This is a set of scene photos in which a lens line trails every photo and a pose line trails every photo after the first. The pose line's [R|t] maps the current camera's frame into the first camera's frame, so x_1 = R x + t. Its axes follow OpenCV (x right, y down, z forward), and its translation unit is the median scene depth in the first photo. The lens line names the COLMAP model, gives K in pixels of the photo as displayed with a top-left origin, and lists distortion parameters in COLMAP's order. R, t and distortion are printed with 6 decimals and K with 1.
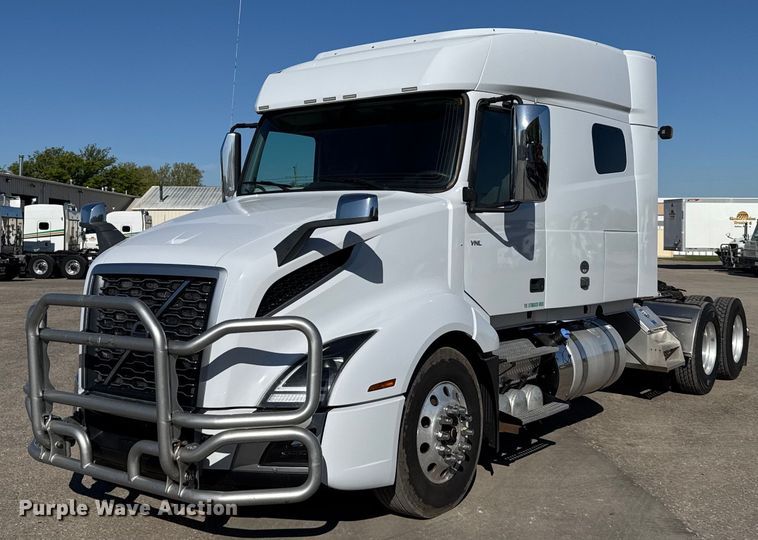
lens RADIAL K [[941.4, 0, 380.5], [0, 941.4, 204.4], [0, 0, 1]] dist [0.005542, -0.000268]
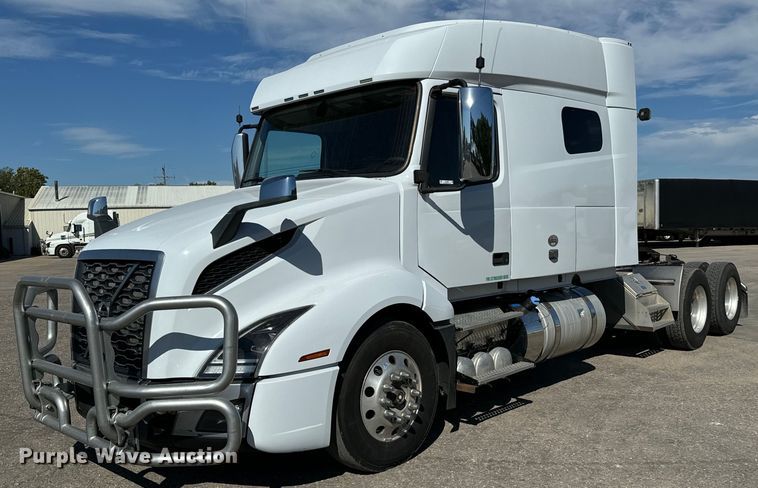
lens RADIAL K [[748.0, 0, 380.2], [0, 748.0, 266.3], [0, 0, 1]] dist [0.007554, -0.004036]
pose [[0.991946, -0.026169, -0.123928, 0.146818], [0.037666, 0.995105, 0.091359, 0.011330], [0.120930, -0.095291, 0.988077, 0.135126]]
